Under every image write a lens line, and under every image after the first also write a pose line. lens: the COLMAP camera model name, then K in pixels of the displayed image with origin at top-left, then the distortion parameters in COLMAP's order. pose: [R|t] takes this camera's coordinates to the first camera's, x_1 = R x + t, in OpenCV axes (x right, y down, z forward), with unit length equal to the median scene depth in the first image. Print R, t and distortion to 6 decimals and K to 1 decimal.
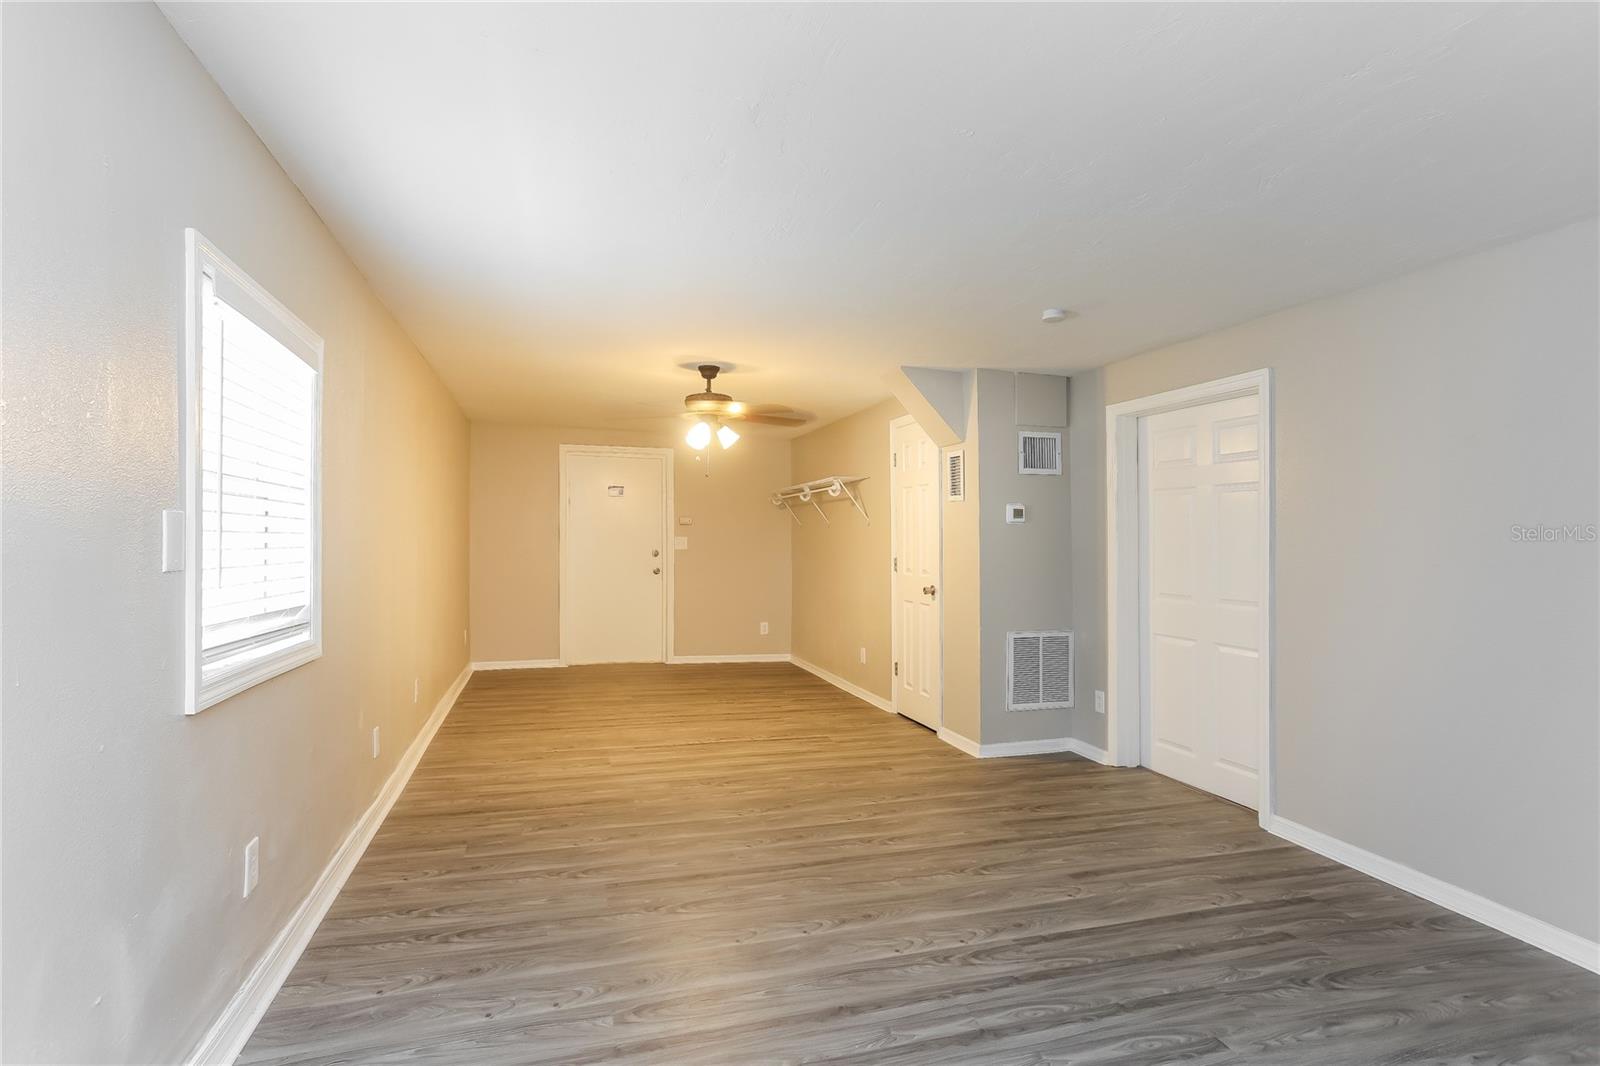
lens RADIAL K [[784.6, 0, 788.4], [0, 784.6, 537.8], [0, 0, 1]] dist [-0.016595, 0.000373]
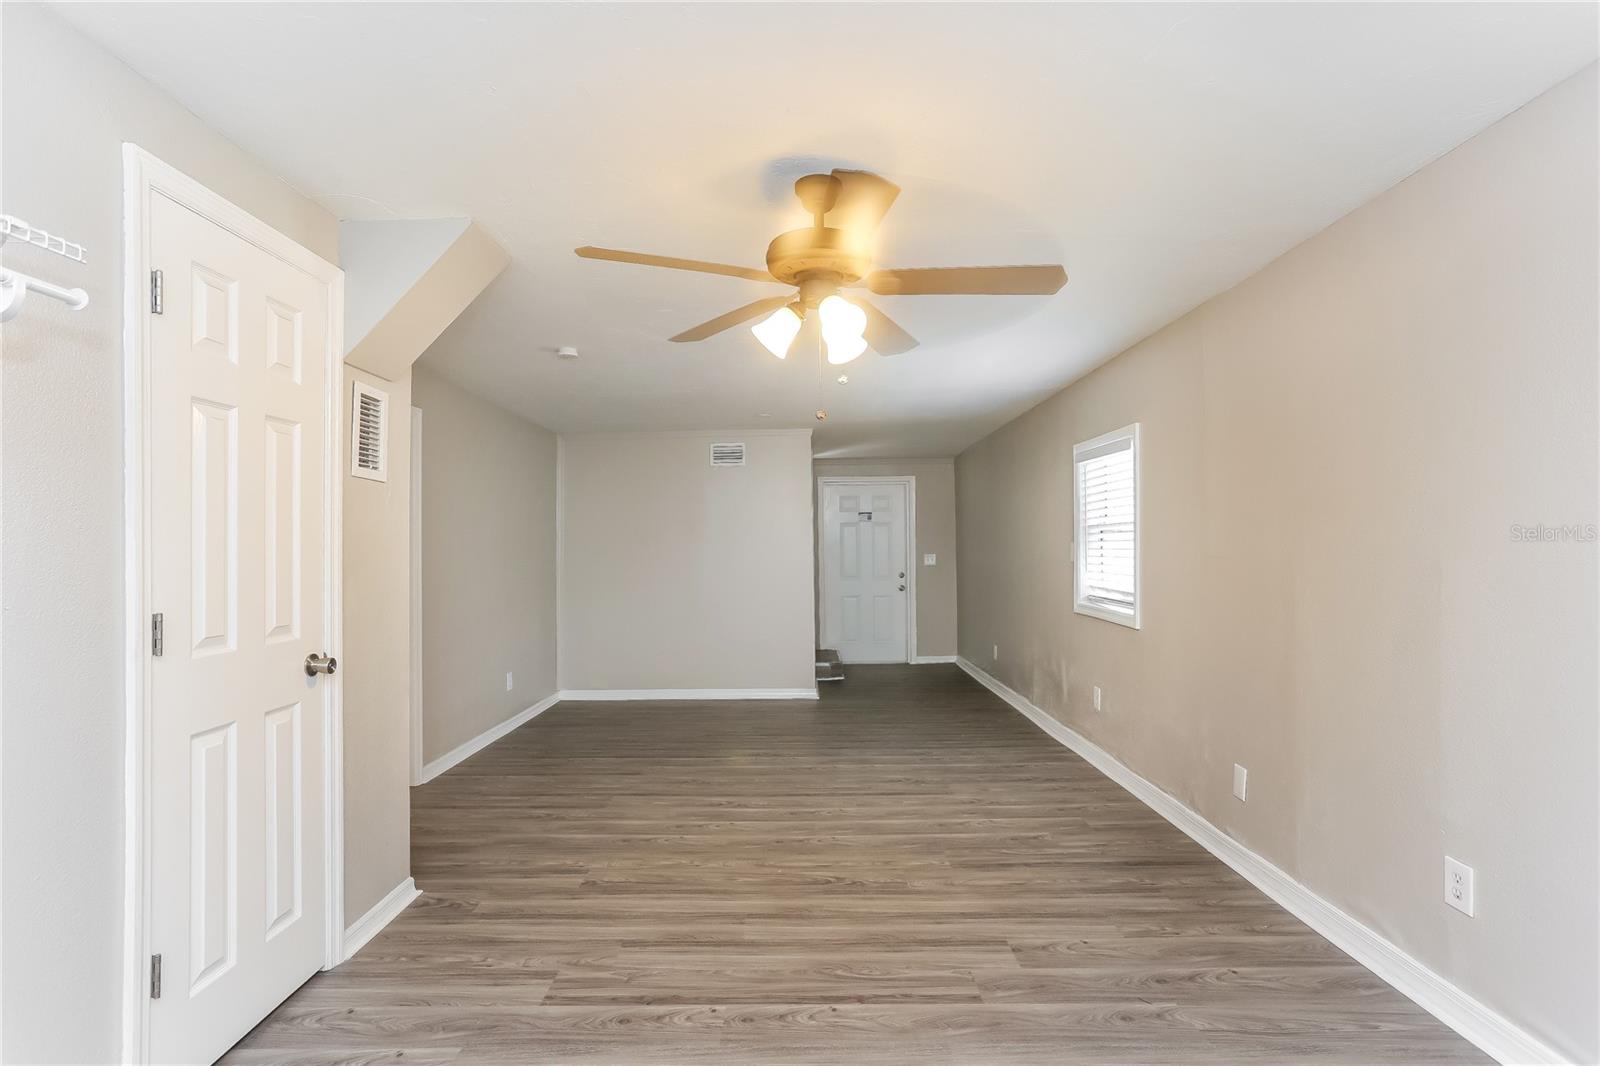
lens RADIAL K [[784.6, 0, 788.0], [0, 784.6, 539.3], [0, 0, 1]] dist [-0.016595, 0.000373]
pose [[-0.953477, -0.001737, 0.301459, -0.288839], [-0.006496, 0.999870, -0.014783, 0.002927], [-0.301394, -0.016054, -0.953364, 1.890216]]
